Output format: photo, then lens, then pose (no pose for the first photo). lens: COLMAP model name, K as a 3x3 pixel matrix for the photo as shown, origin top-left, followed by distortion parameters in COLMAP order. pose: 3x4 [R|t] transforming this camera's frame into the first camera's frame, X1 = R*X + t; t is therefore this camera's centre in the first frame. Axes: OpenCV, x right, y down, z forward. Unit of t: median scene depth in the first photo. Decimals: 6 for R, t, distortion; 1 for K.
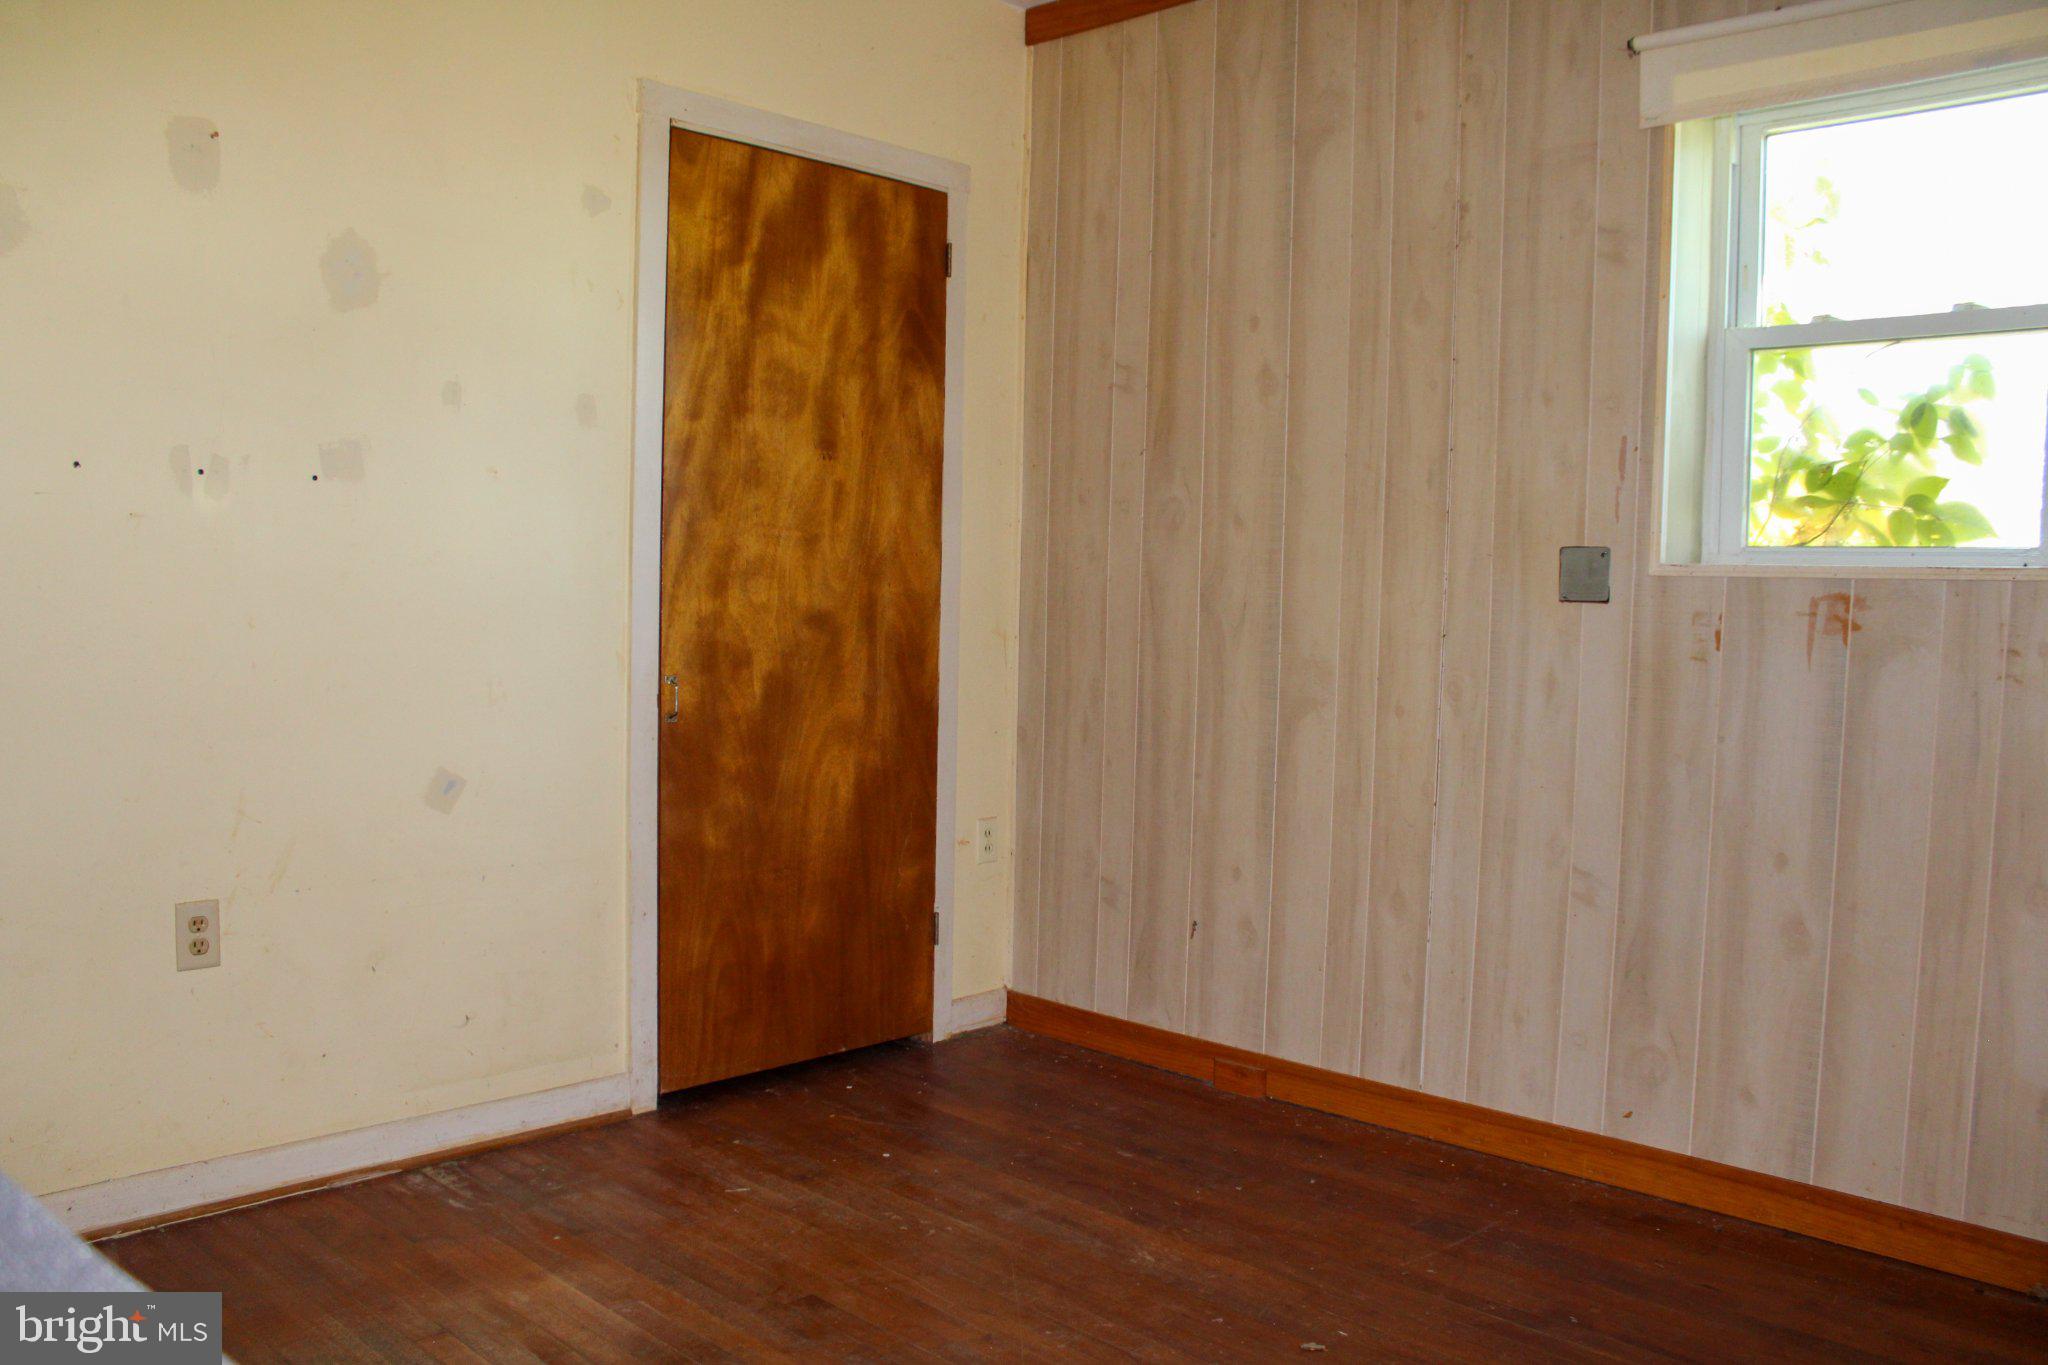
lens RADIAL K [[1618.4, 0, 1002.8], [0, 1618.4, 690.0], [0, 0, 1]] dist [-0.156388, 0.131837]
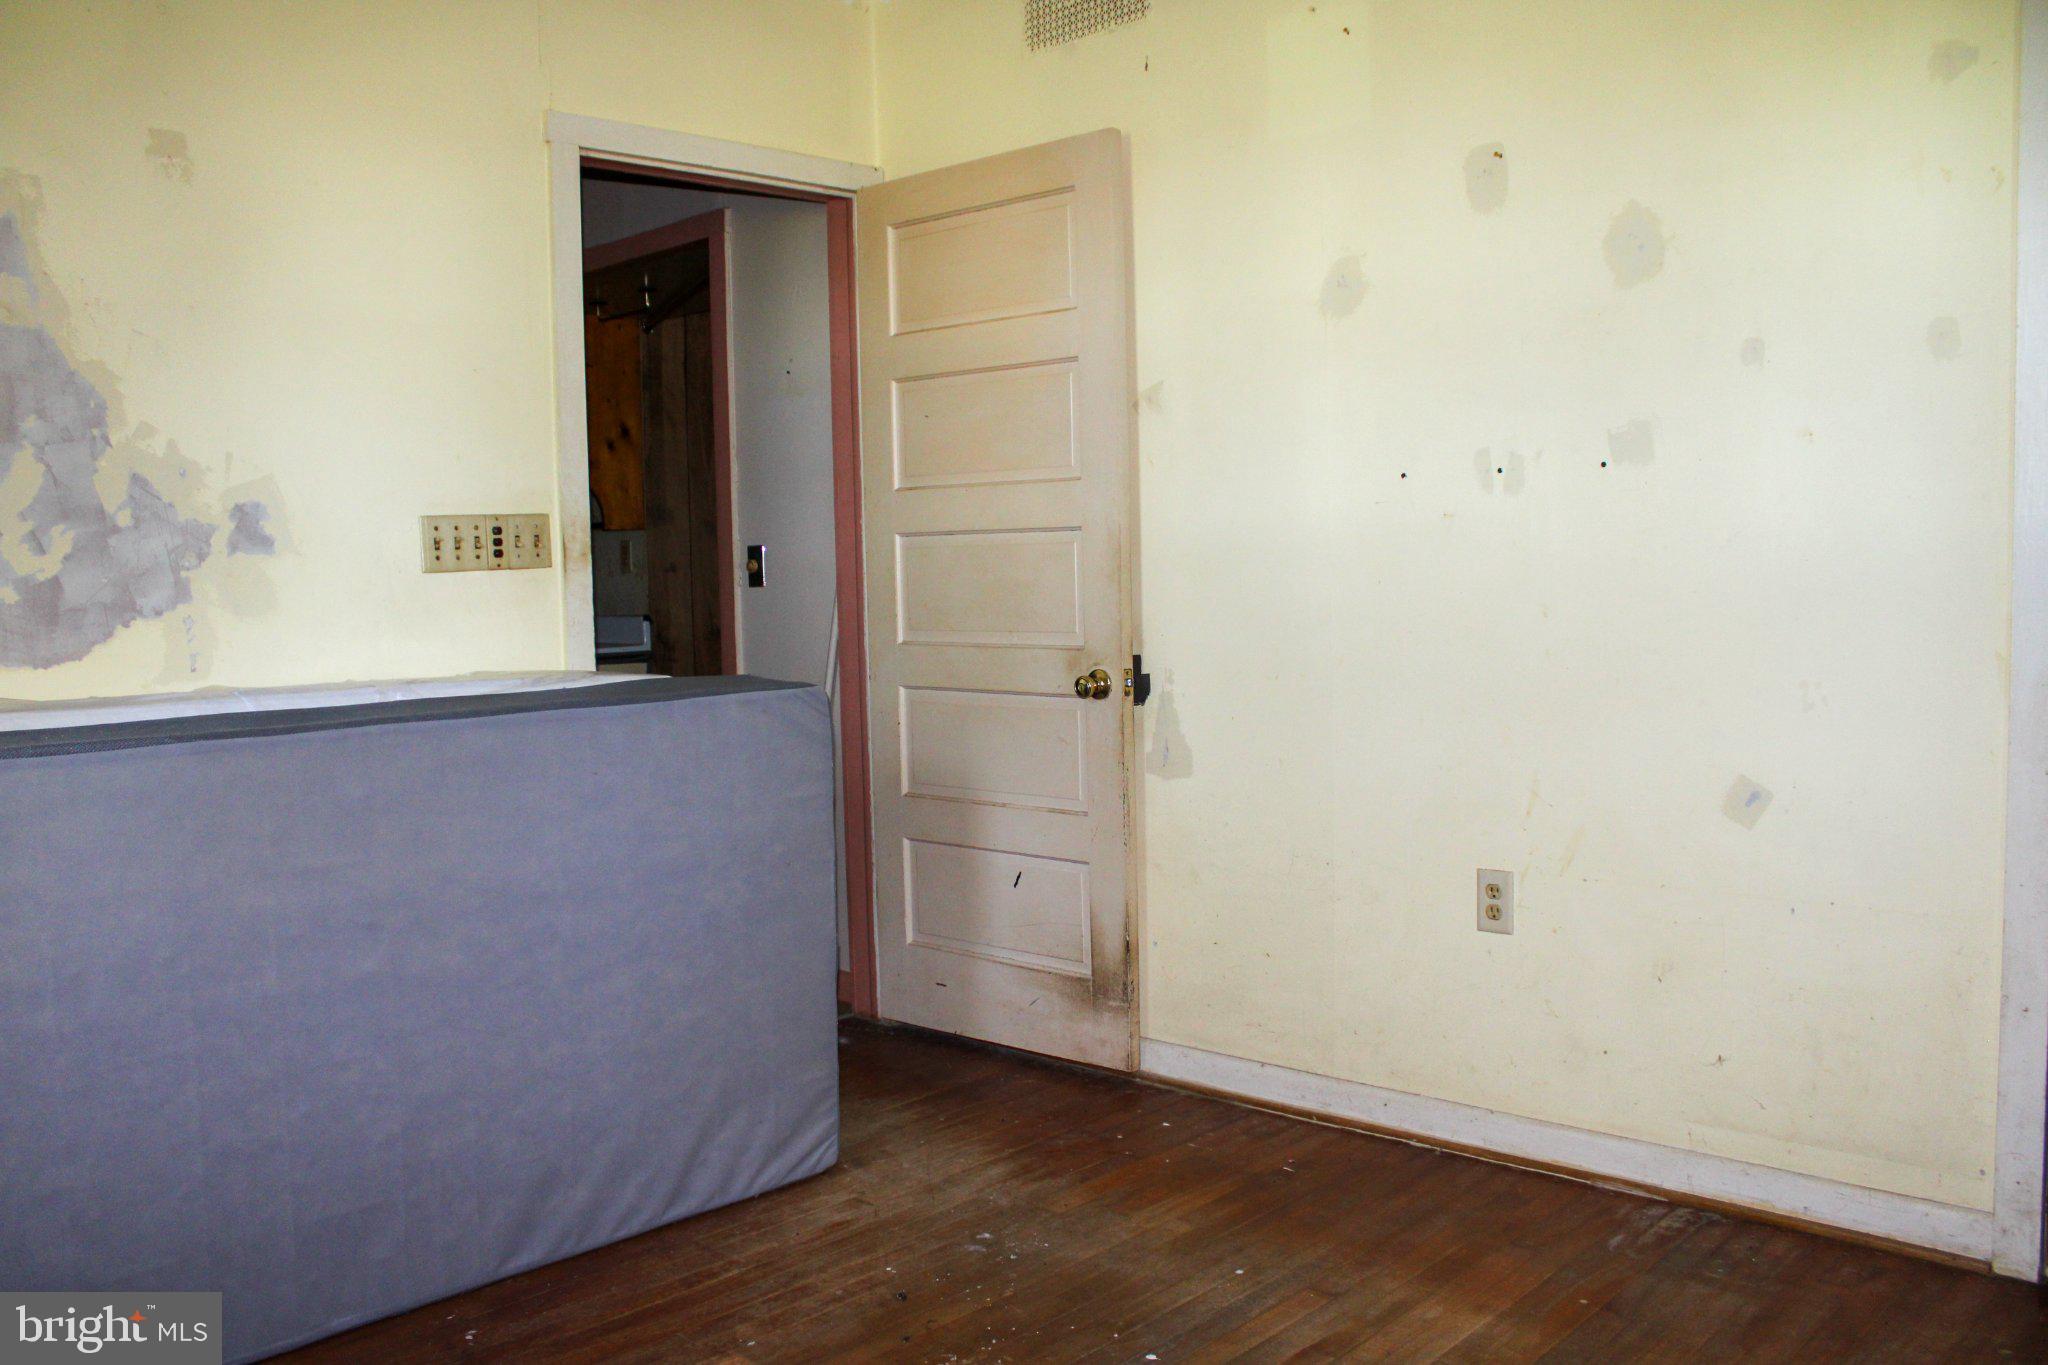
lens RADIAL K [[1667.2, 0, 1024.0], [0, 1667.2, 682.5], [0, 0, 1]] dist [-0.162224, 0.141186]
pose [[0.042331, 0.045671, -0.998059, 0.568776], [-0.035991, 0.998376, 0.044159, -0.030683], [0.998455, 0.034052, 0.043906, 0.595811]]
